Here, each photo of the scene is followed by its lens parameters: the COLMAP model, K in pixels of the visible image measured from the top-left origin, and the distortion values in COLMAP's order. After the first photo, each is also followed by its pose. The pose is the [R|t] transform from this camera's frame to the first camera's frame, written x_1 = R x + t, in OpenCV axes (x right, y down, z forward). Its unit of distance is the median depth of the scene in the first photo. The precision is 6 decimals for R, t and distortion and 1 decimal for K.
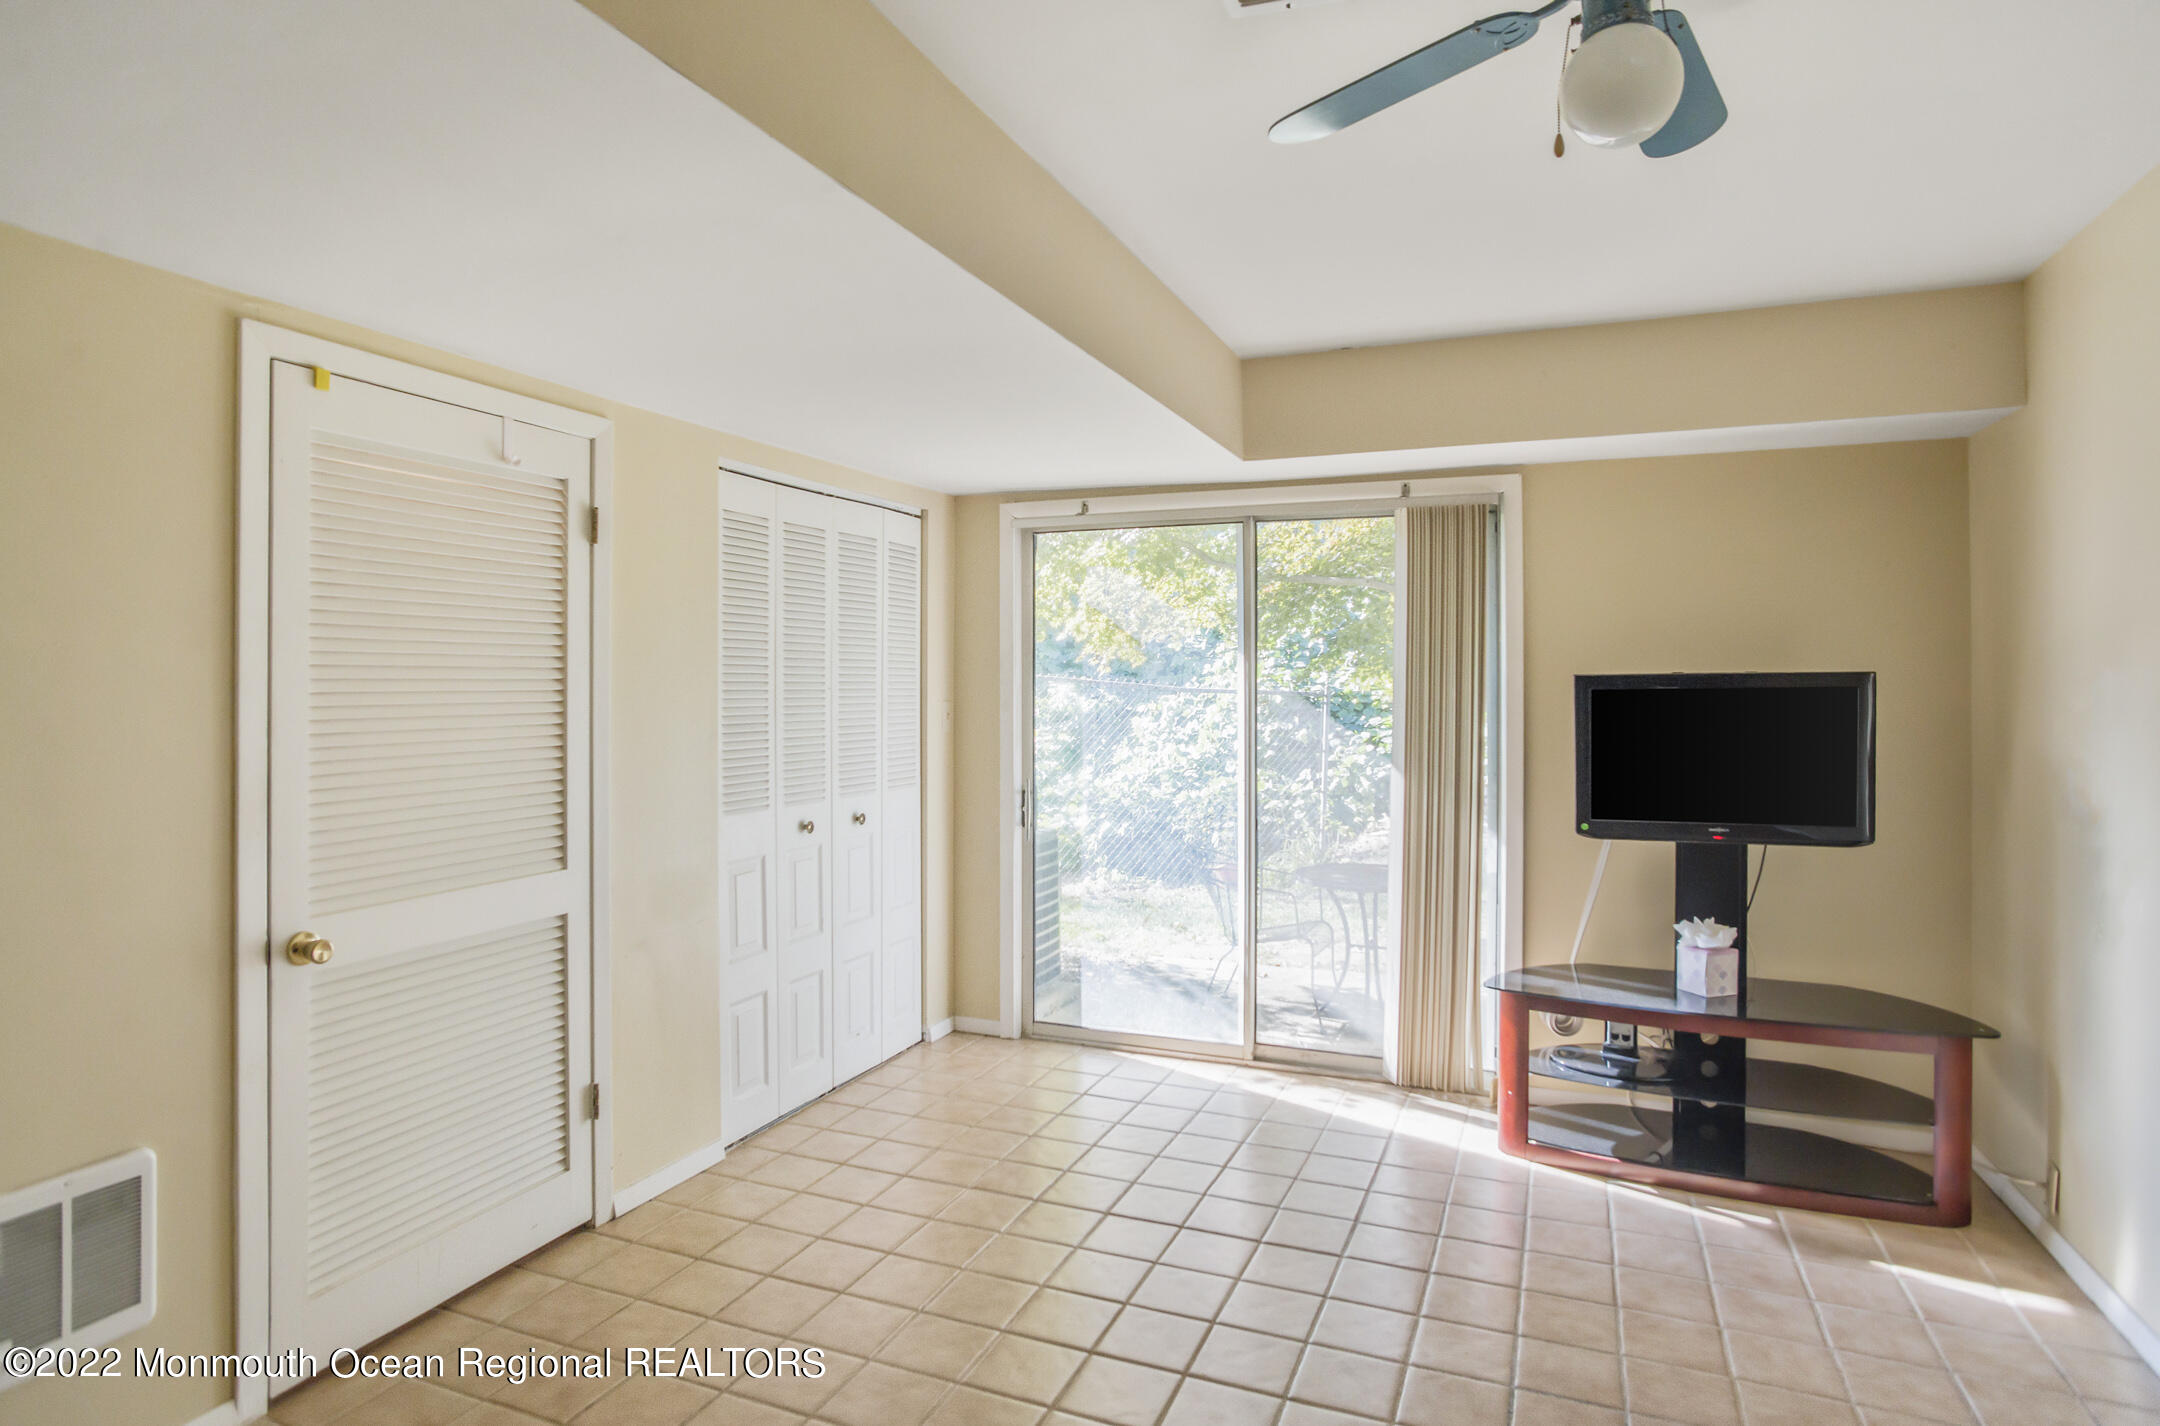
lens RADIAL K [[1195.2, 0, 1082.3], [0, 1195.2, 695.8], [0, 0, 1]] dist [-0.002125, 0.004725]
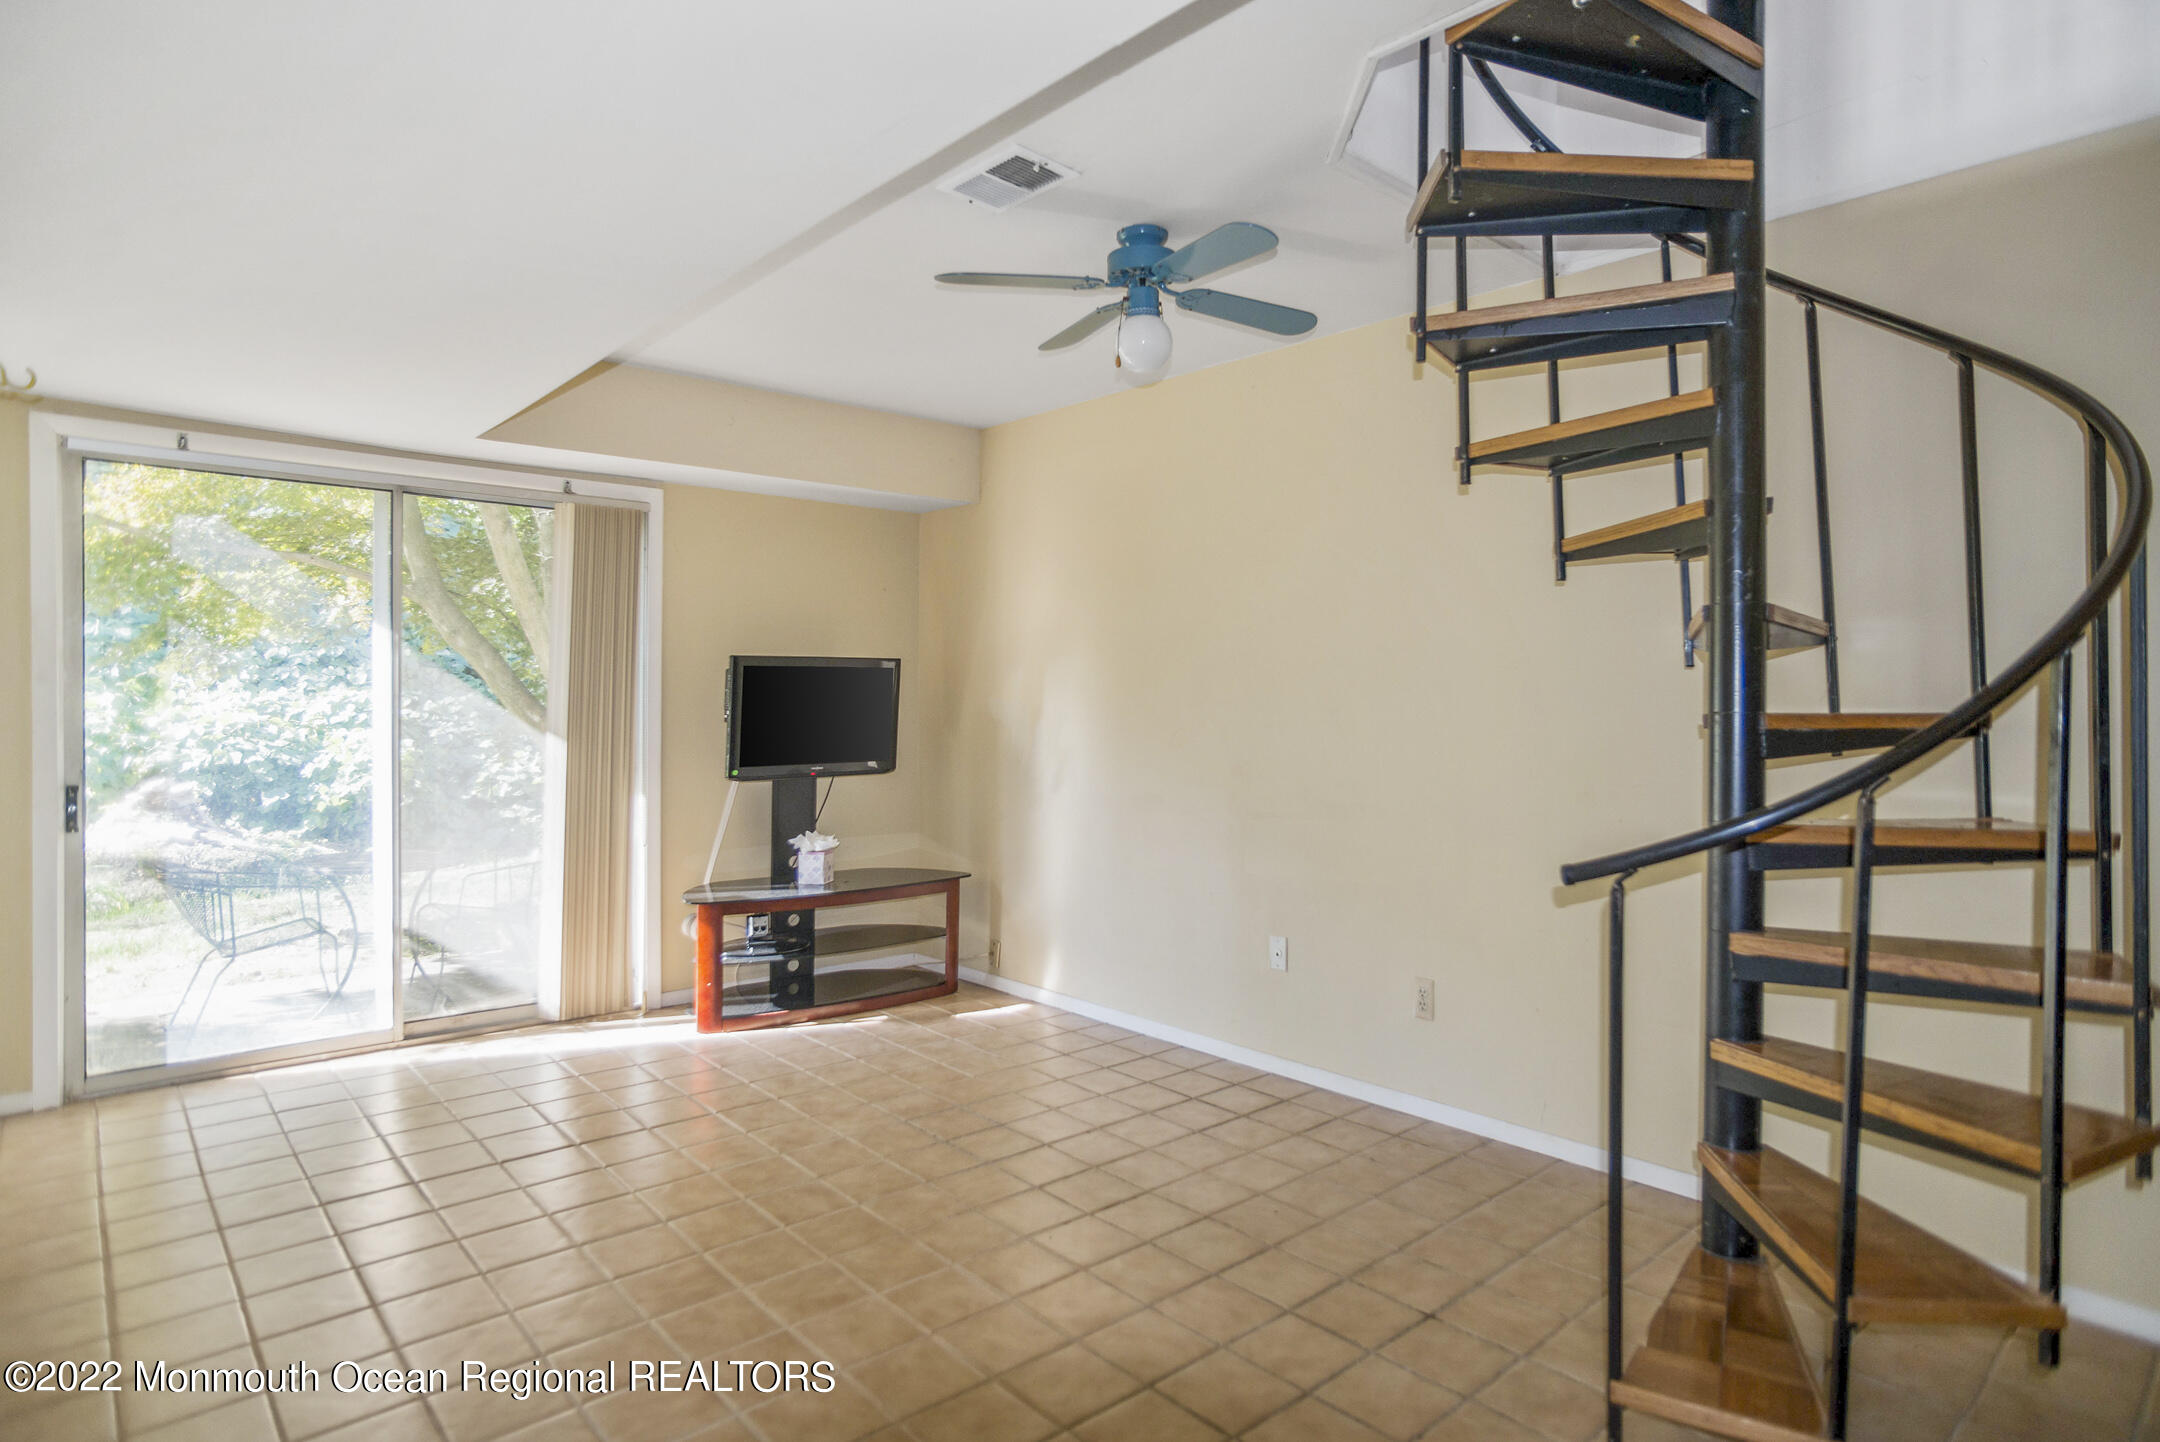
lens RADIAL K [[1195.2, 0, 1083.1], [0, 1195.2, 712.6], [0, 0, 1]] dist [-0.002125, 0.004725]
pose [[0.460923, -0.014465, 0.887322, -0.582136], [-0.002572, 0.999841, 0.017635, 0.020615], [-0.887436, -0.010411, 0.460813, 0.067833]]
